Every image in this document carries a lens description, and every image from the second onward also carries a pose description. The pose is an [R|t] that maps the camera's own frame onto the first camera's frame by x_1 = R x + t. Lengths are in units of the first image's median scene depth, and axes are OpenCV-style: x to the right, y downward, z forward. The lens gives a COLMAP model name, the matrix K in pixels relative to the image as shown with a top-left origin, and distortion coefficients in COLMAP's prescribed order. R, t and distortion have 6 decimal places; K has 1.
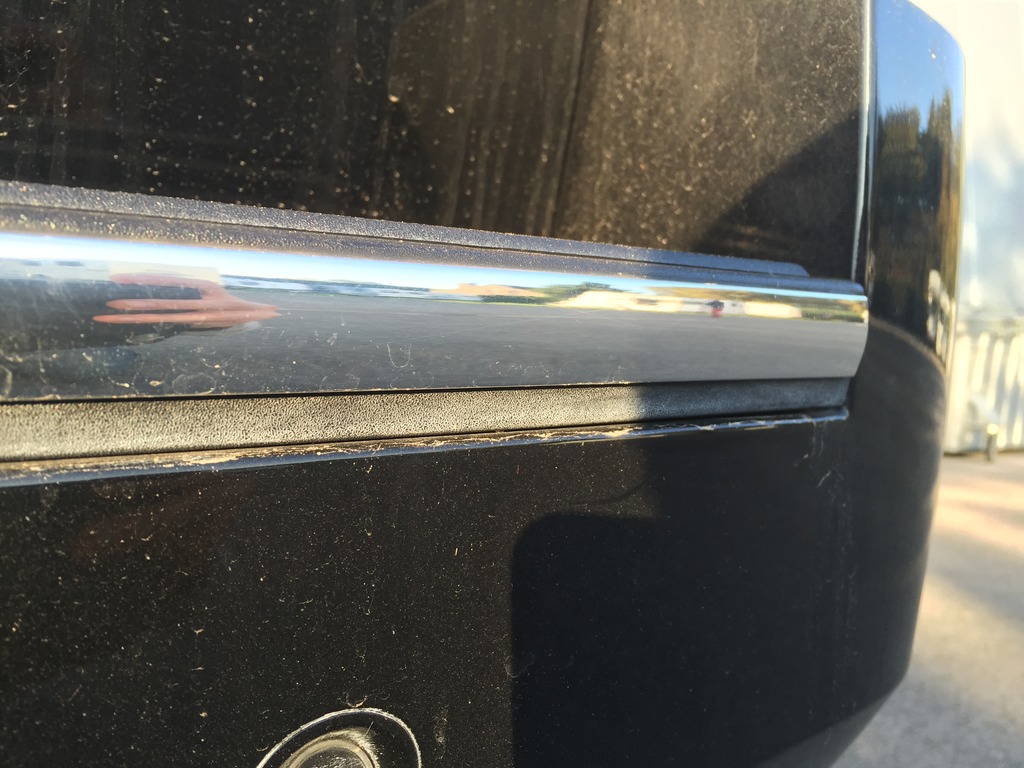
lens RADIAL K [[888.5, 0, 511.9], [0, 888.5, 383.5], [0, 0, 1]] dist [0.041146, -0.042310]
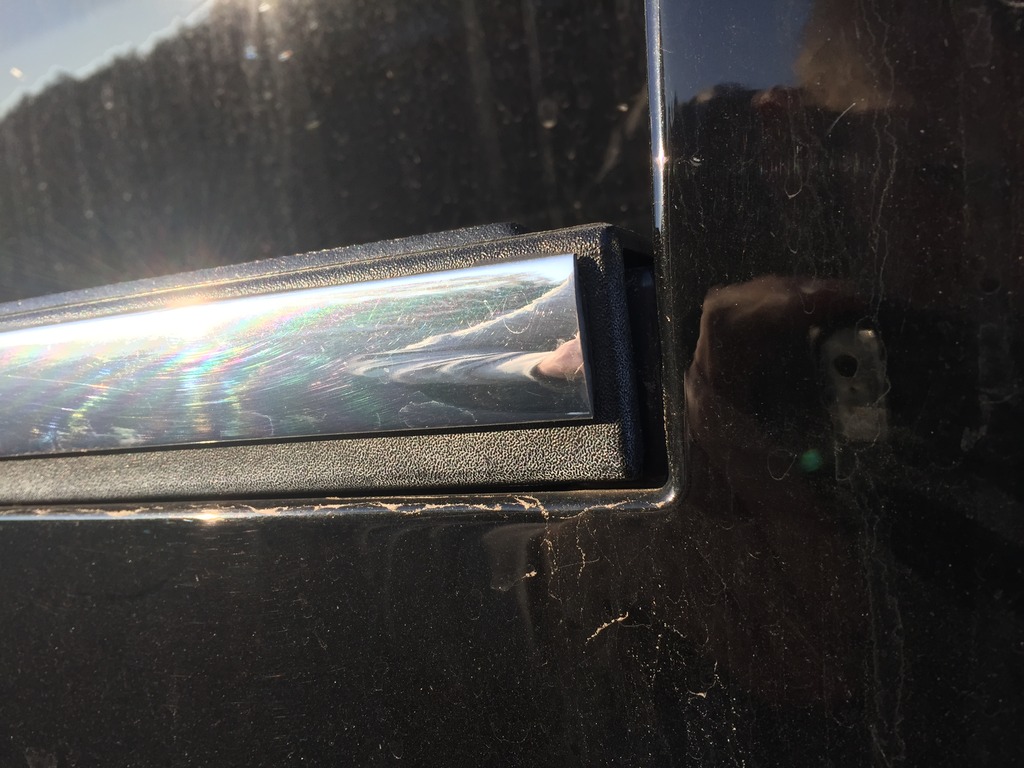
lens RADIAL K [[888.5, 0, 511.8], [0, 888.5, 386.5], [0, 0, 1]] dist [0.041146, -0.042310]
pose [[0.437912, -0.086978, -0.894800, 1.026800], [0.032432, 0.996189, -0.080961, 0.017061], [0.898432, 0.006433, 0.439065, 0.962194]]
